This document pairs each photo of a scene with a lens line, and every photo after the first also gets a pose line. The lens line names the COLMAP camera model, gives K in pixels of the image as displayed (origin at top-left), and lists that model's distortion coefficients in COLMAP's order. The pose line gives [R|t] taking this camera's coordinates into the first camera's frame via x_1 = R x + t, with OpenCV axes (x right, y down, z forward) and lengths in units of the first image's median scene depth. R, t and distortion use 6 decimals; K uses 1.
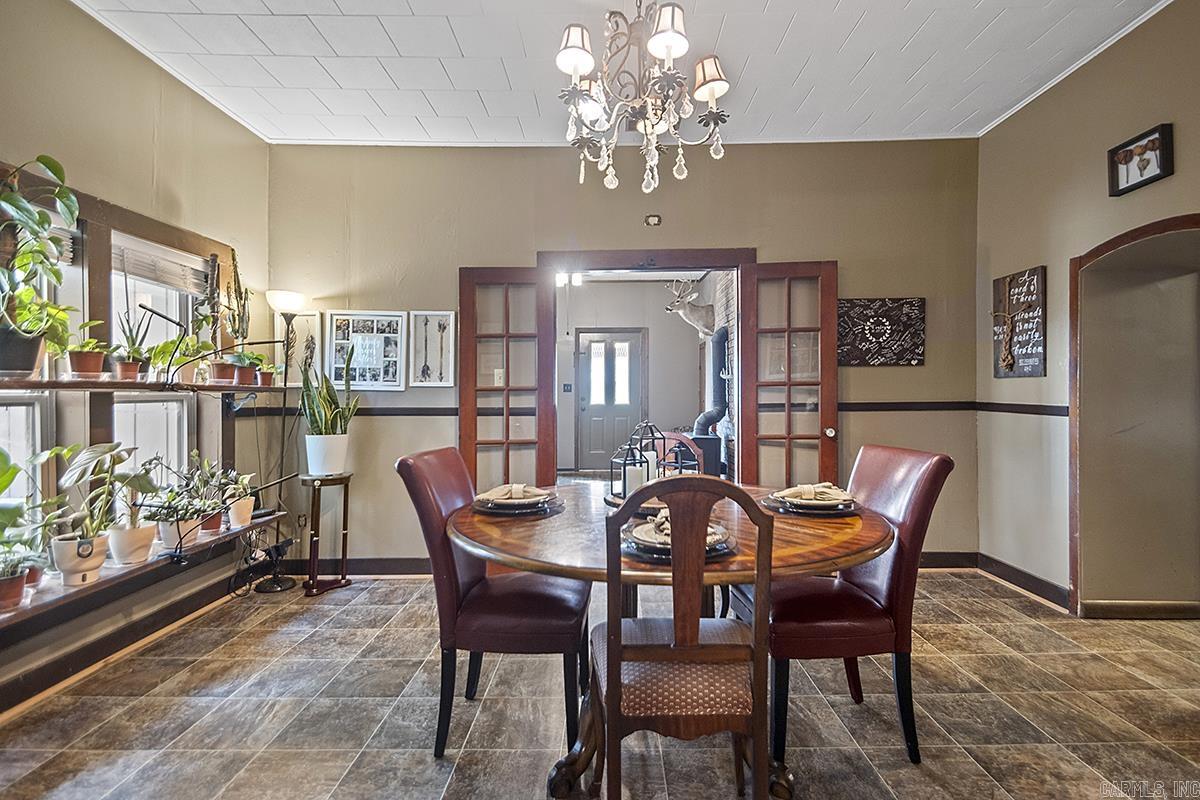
lens RADIAL K [[569.7, 0, 611.5], [0, 569.7, 400.9], [0, 0, 1]] dist [0.001532, 0.000016]
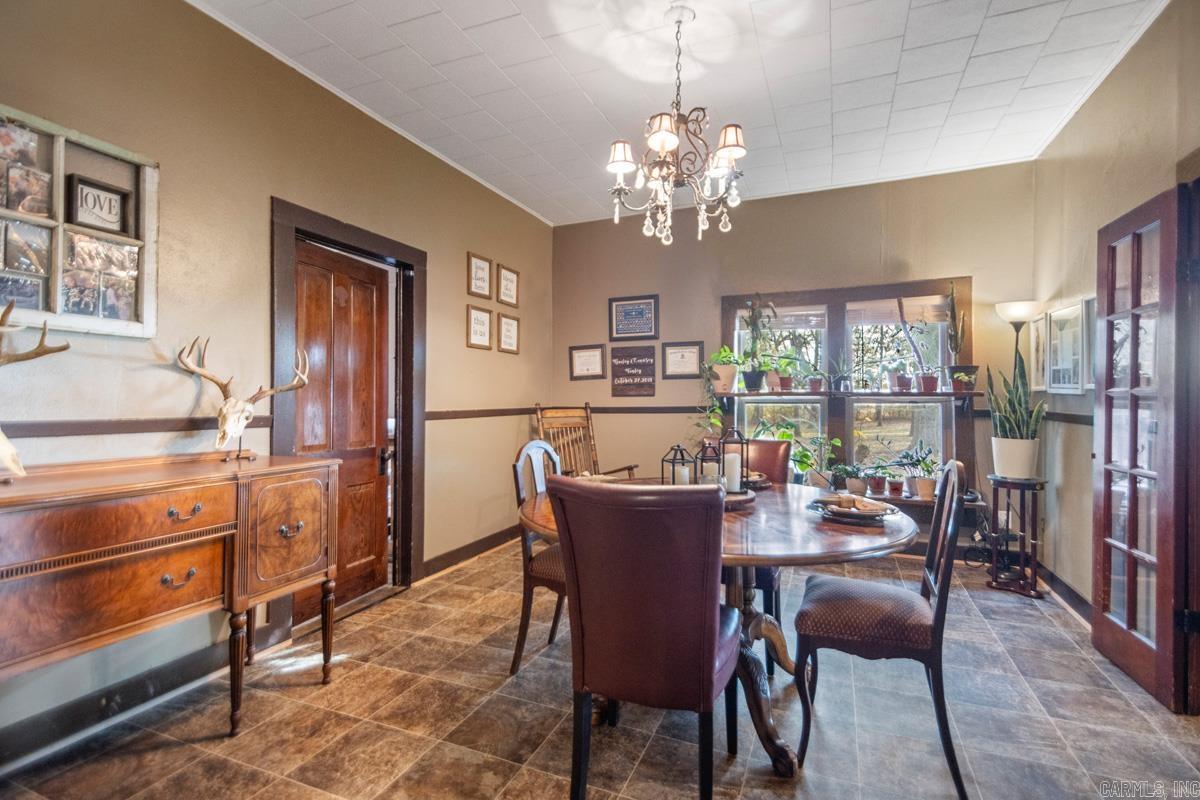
lens RADIAL K [[569.7, 0, 602.2], [0, 569.7, 402.2], [0, 0, 1]] dist [0.001532, 0.000016]
pose [[-0.378949, 0.004430, -0.925407, 0.719193], [-0.000905, 0.999986, 0.005157, -0.009724], [0.925417, 0.002792, -0.378940, 0.718374]]
